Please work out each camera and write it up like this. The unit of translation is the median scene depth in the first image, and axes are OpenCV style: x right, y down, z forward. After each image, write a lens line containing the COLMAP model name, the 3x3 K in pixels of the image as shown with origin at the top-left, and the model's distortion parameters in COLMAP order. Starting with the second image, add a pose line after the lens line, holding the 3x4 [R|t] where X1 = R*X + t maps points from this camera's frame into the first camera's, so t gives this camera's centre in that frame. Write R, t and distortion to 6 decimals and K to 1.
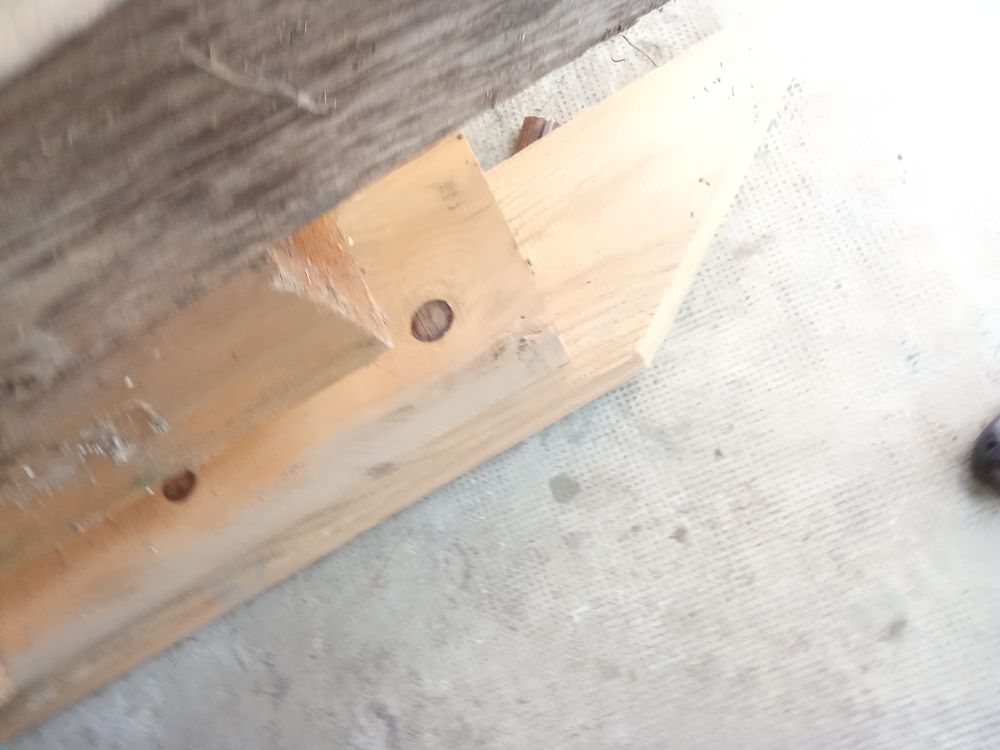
lens RADIAL K [[769.1, 0, 498.9], [0, 769.1, 383.5], [0, 0, 1]] dist [0.043352, -0.081528]
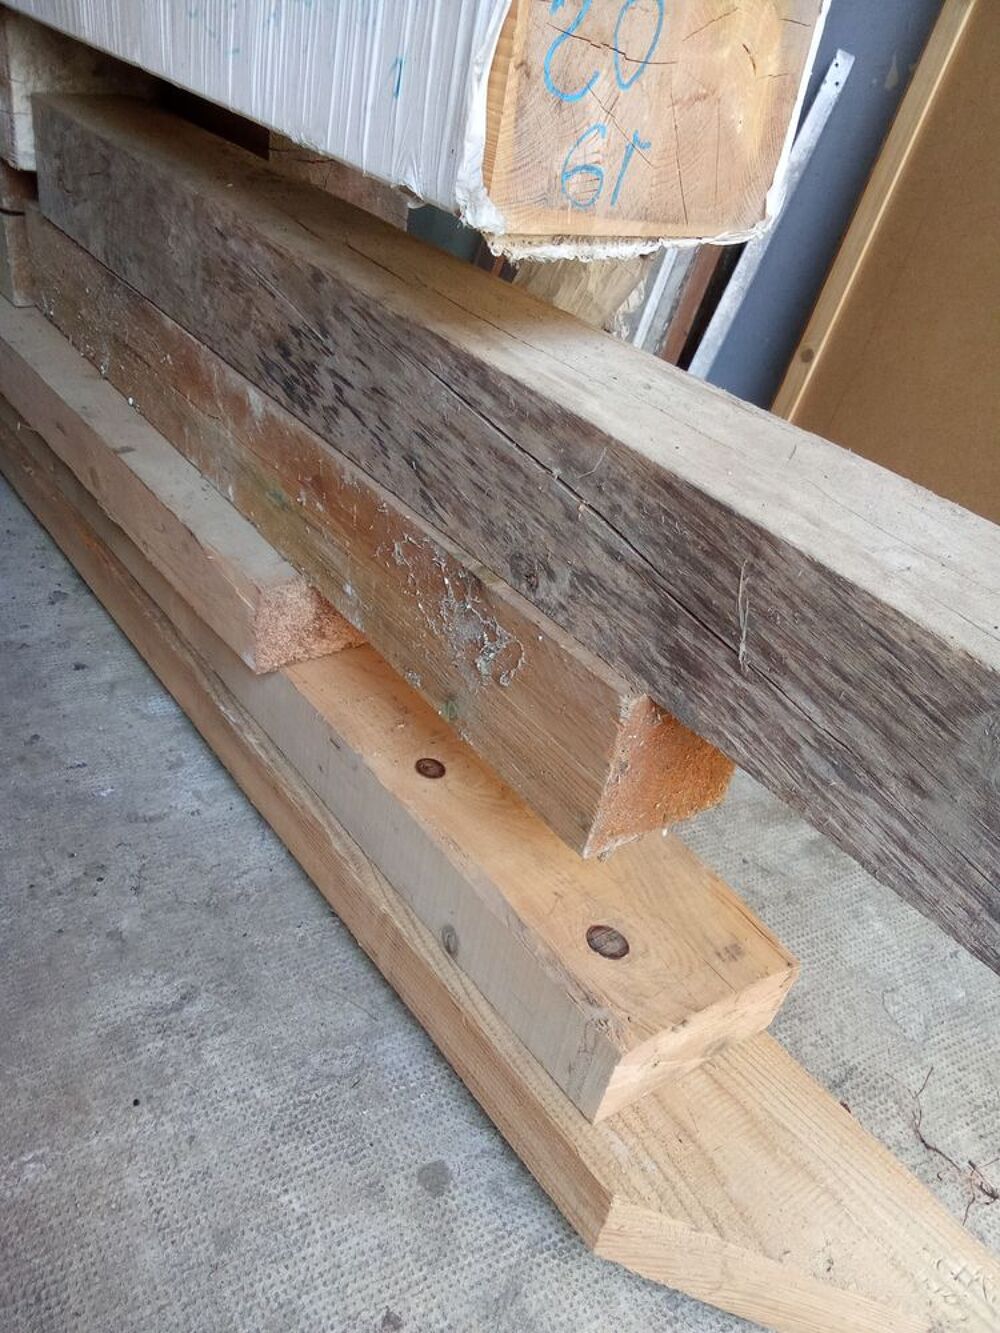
lens RADIAL K [[1025.2, 0, 491.3], [0, 1025.2, 667.8], [0, 0, 1]] dist [0.043352, -0.081528]
pose [[0.109073, 0.734144, -0.670176, 0.503877], [-0.993938, 0.071211, -0.083758, 0.149172], [-0.013767, 0.675250, 0.737461, -0.245562]]
